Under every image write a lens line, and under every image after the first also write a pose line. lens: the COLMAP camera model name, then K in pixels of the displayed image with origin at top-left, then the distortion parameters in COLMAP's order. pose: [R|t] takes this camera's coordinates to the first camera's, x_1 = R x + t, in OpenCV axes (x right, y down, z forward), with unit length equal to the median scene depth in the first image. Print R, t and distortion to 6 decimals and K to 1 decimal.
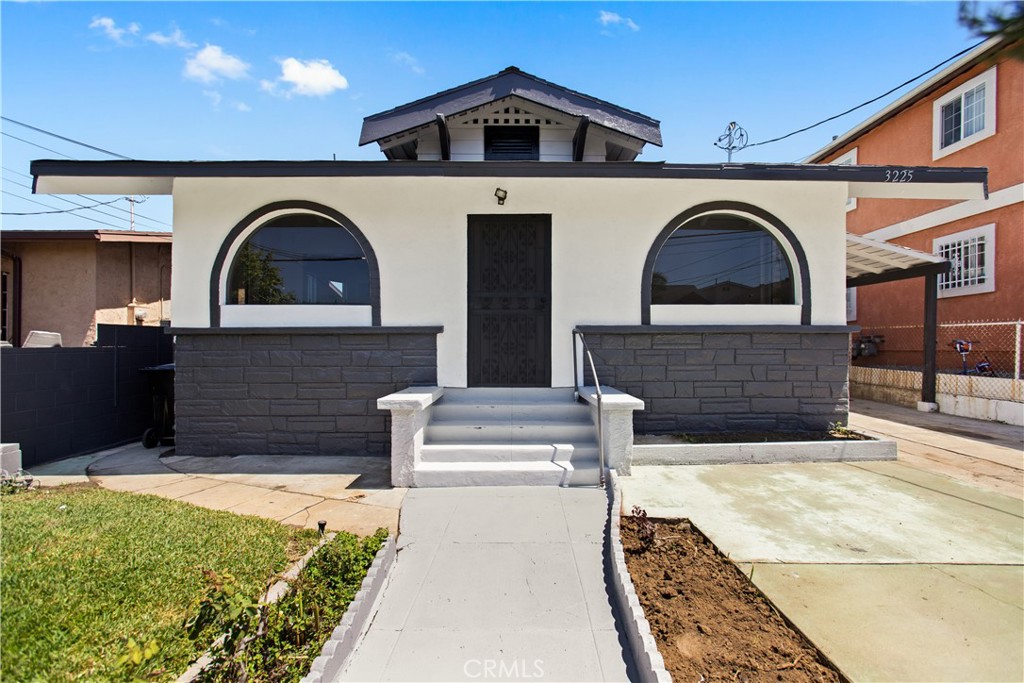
lens RADIAL K [[485.8, 0, 512.0], [0, 485.8, 341.5], [0, 0, 1]] dist [-0.001369, 0.000457]
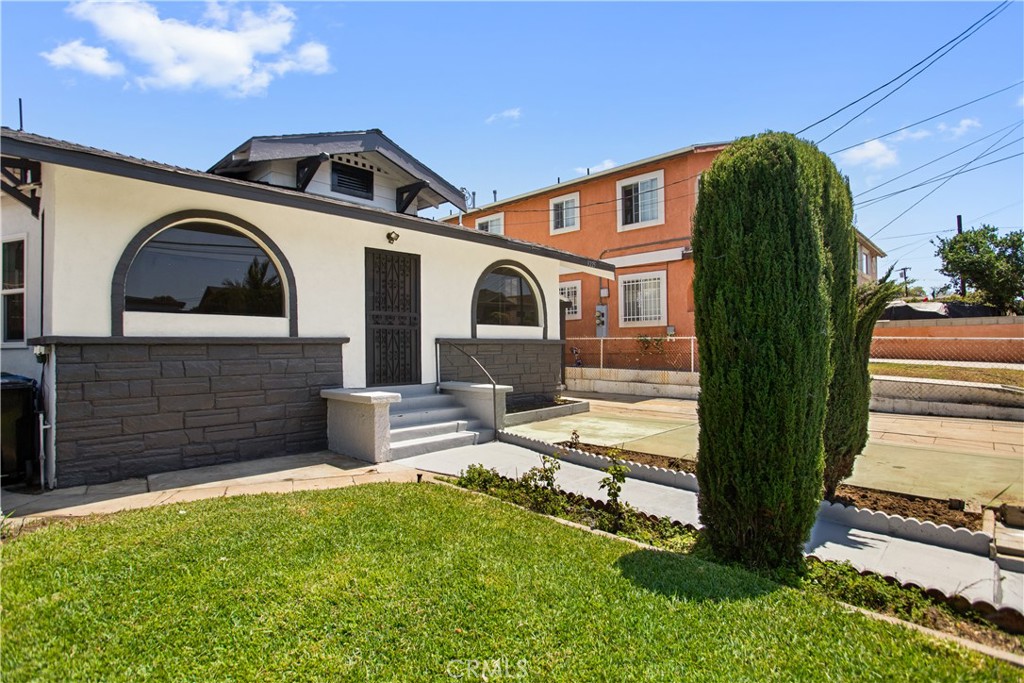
lens RADIAL K [[485.8, 0, 512.0], [0, 485.8, 341.5], [0, 0, 1]] dist [-0.001369, 0.000457]
pose [[0.715437, 0.006076, 0.698651, -0.686822], [0.000832, 0.999954, -0.009549, -0.010141], [-0.698677, 0.007413, 0.715399, -0.139824]]
